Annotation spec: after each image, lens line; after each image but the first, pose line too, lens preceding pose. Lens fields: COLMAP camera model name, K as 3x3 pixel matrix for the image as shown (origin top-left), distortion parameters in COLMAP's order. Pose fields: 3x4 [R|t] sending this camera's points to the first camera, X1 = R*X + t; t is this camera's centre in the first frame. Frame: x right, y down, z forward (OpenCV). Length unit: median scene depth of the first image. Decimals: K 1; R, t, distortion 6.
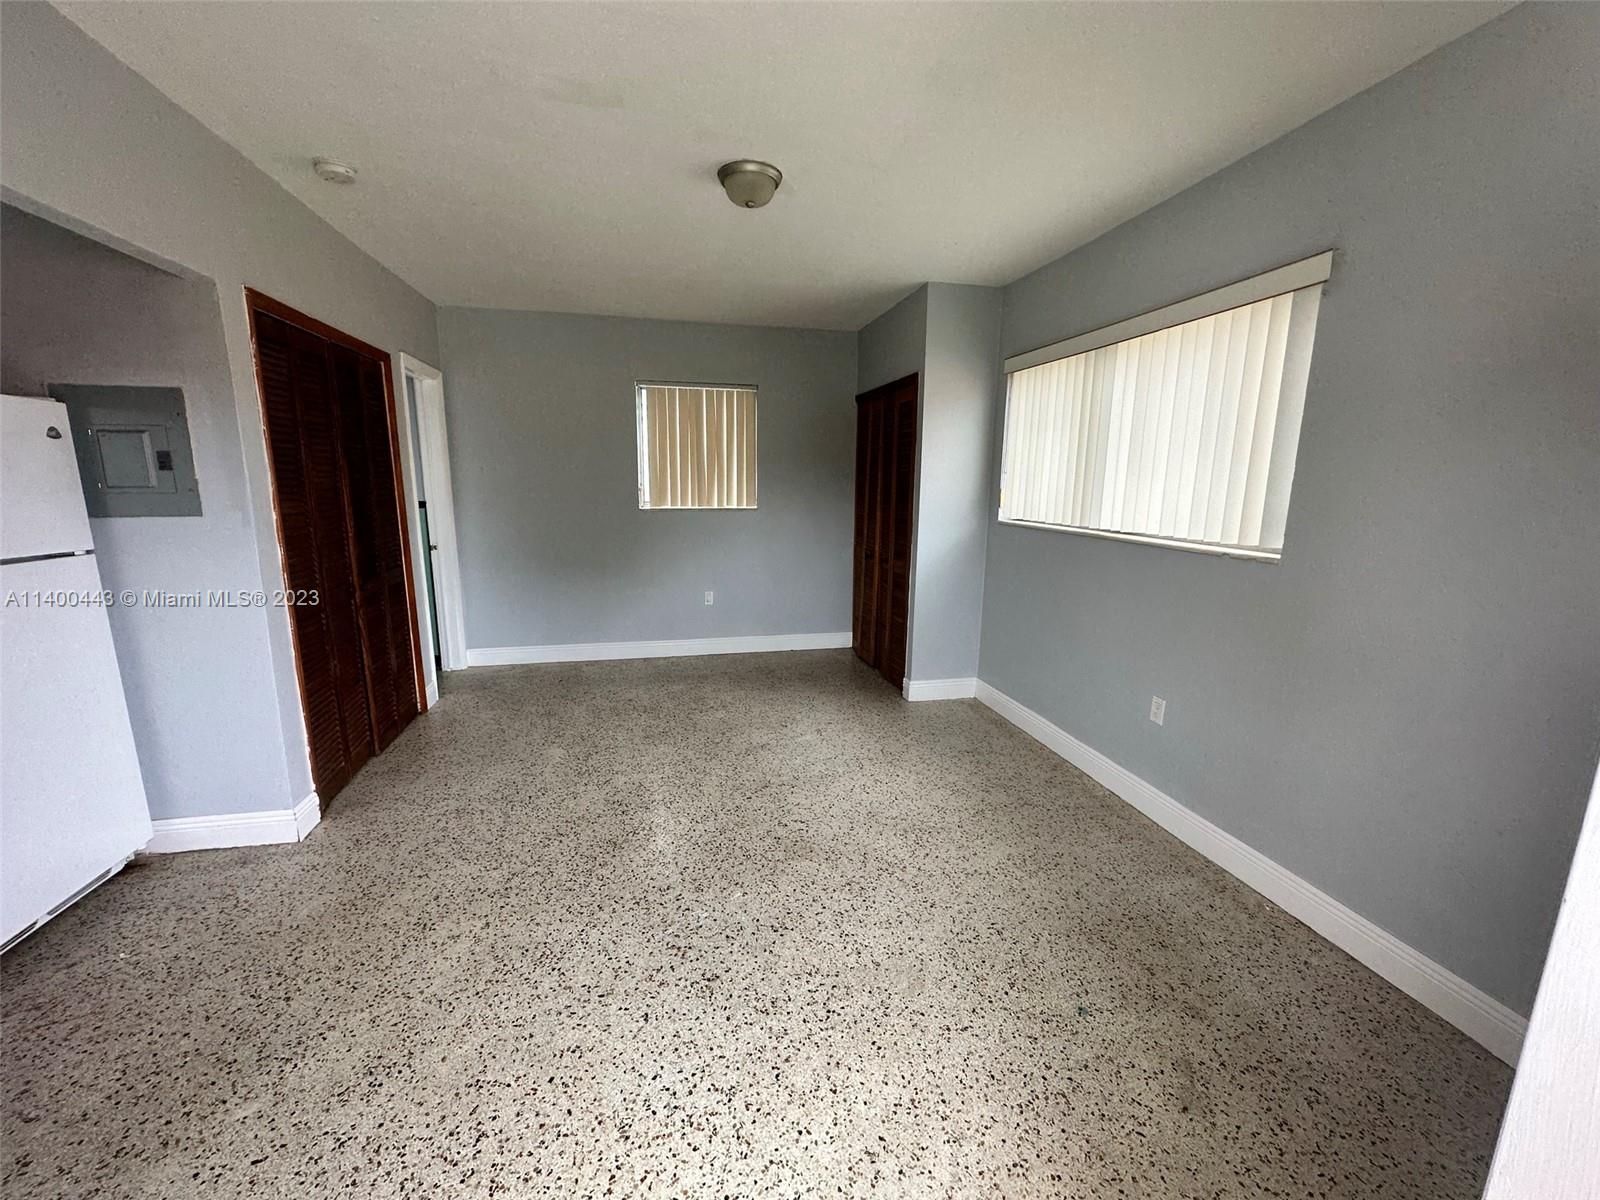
lens RADIAL K [[633.7, 0, 803.0], [0, 633.7, 598.2], [0, 0, 1]] dist [-0.001710, -0.000002]
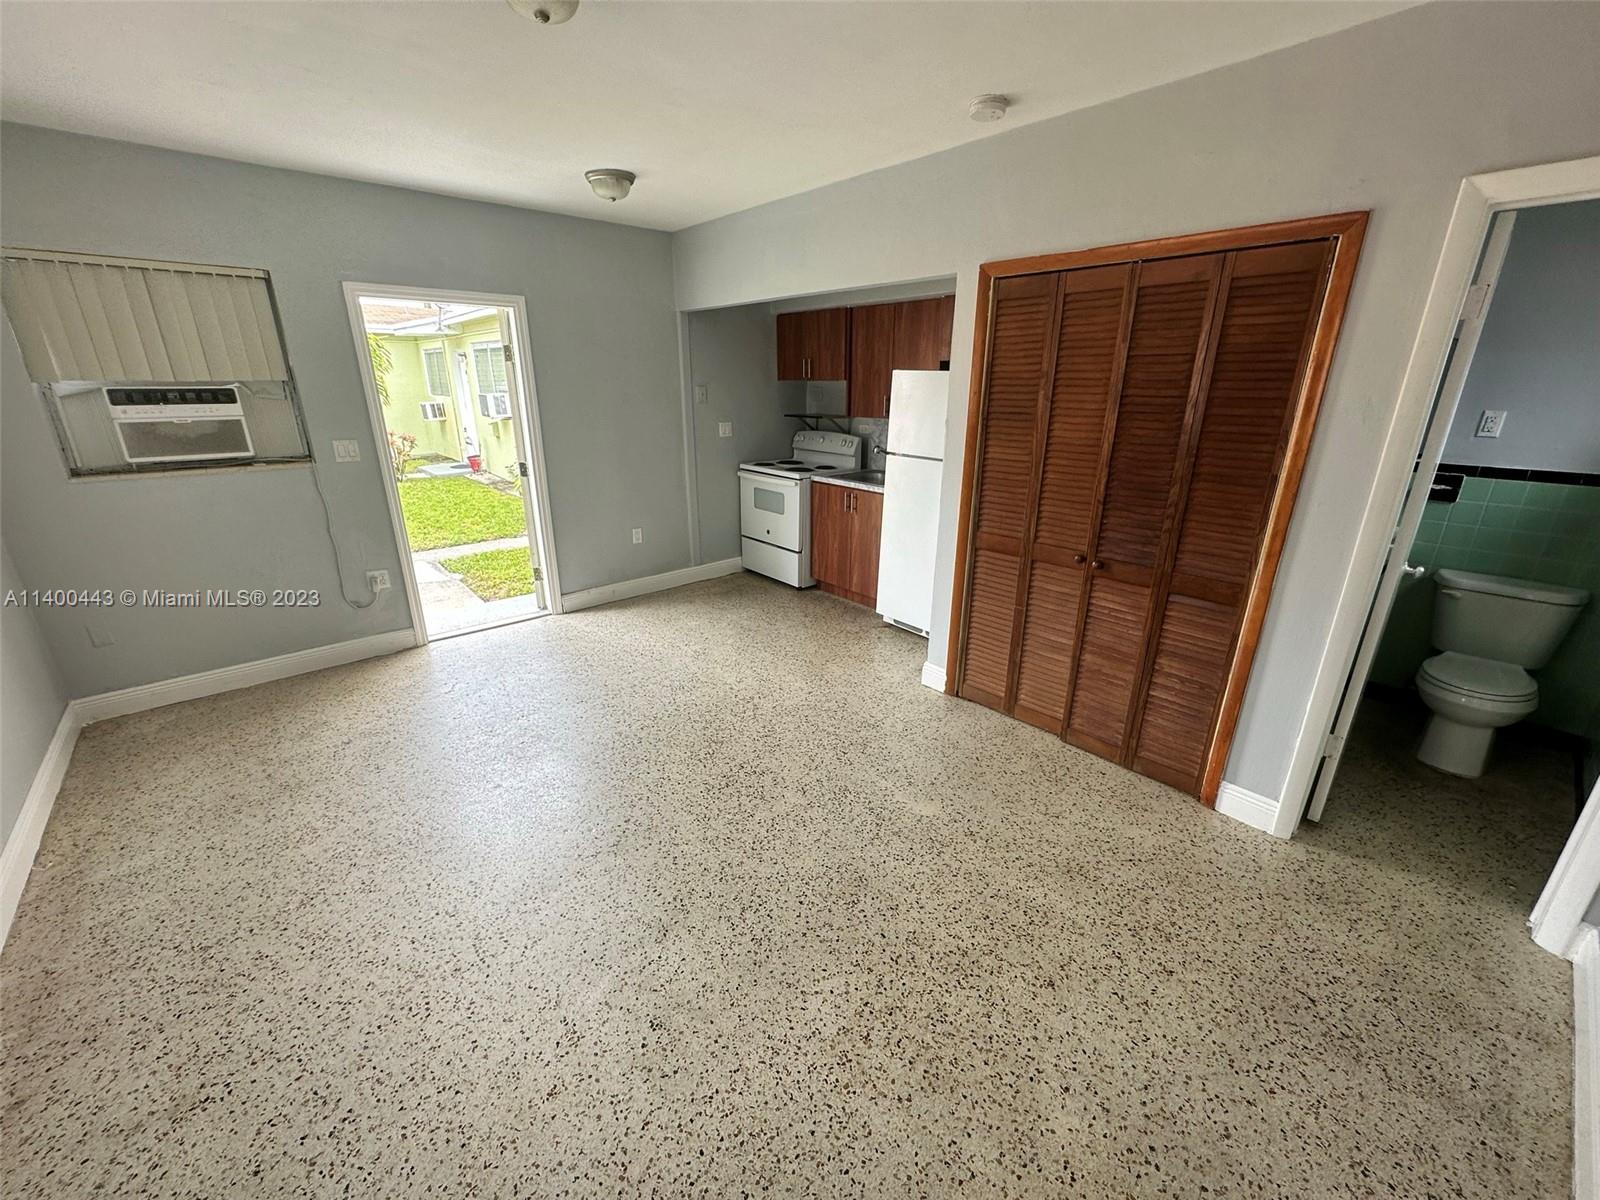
lens RADIAL K [[636.3, 0, 801.5], [0, 636.3, 599.4], [0, 0, 1]] dist [-0.003519, 0.000540]
pose [[-0.879535, 0.144272, -0.453435, 0.074431], [-0.101191, 0.874419, 0.474502, -0.517729], [0.464949, 0.463225, -0.754483, 2.246923]]
